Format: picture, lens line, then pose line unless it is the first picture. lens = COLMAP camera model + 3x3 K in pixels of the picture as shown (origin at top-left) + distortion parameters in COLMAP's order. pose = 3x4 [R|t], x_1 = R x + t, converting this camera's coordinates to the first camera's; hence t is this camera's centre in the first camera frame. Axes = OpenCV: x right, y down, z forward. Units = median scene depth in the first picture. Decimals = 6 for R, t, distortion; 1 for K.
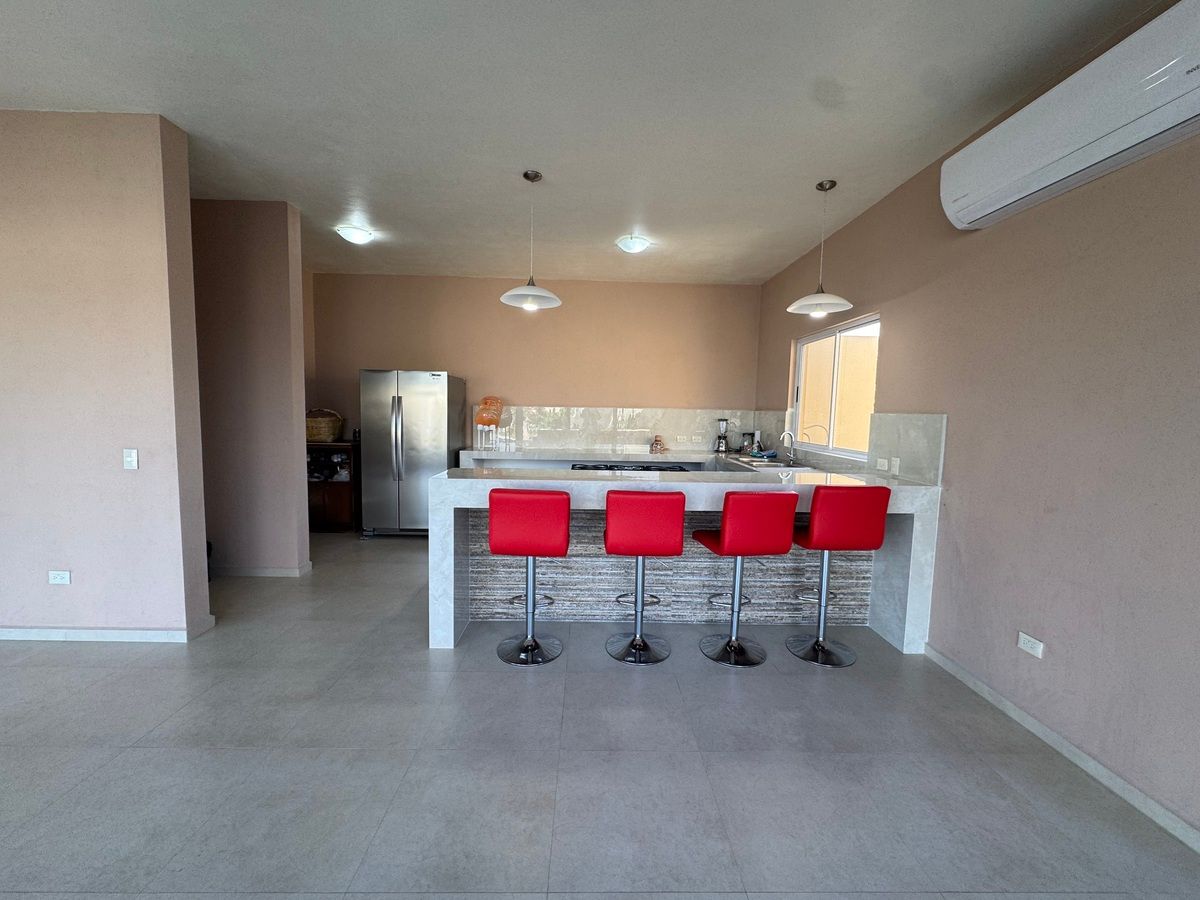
lens RADIAL K [[480.0, 0, 596.1], [0, 480.0, 450.5], [0, 0, 1]] dist [-0.000081, -0.000058]
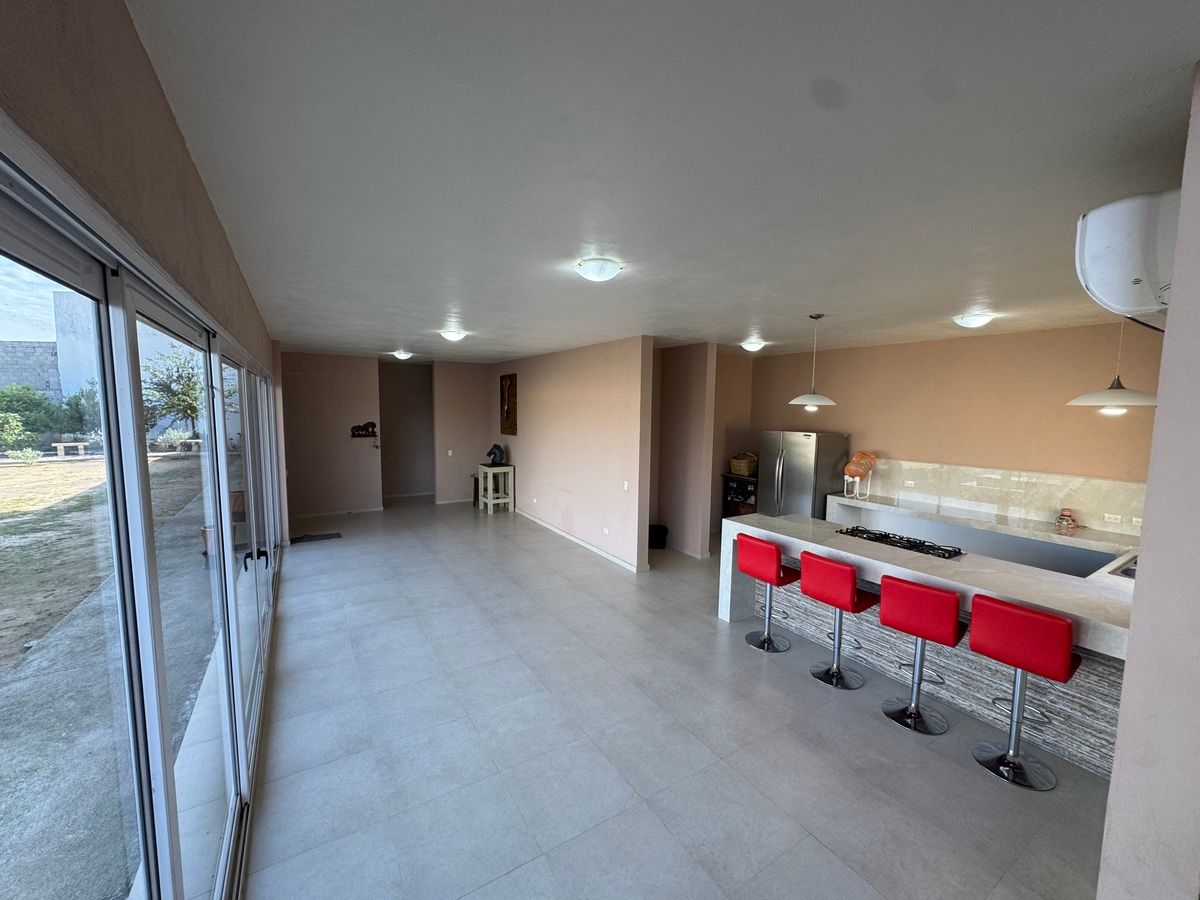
lens RADIAL K [[480.0, 0, 596.1], [0, 480.0, 450.5], [0, 0, 1]] dist [-0.000081, -0.000058]
pose [[0.510416, 0.066487, -0.857354, 0.779399], [-0.074624, 0.996670, 0.032864, -0.184812], [0.856684, 0.047205, 0.513678, -0.254428]]
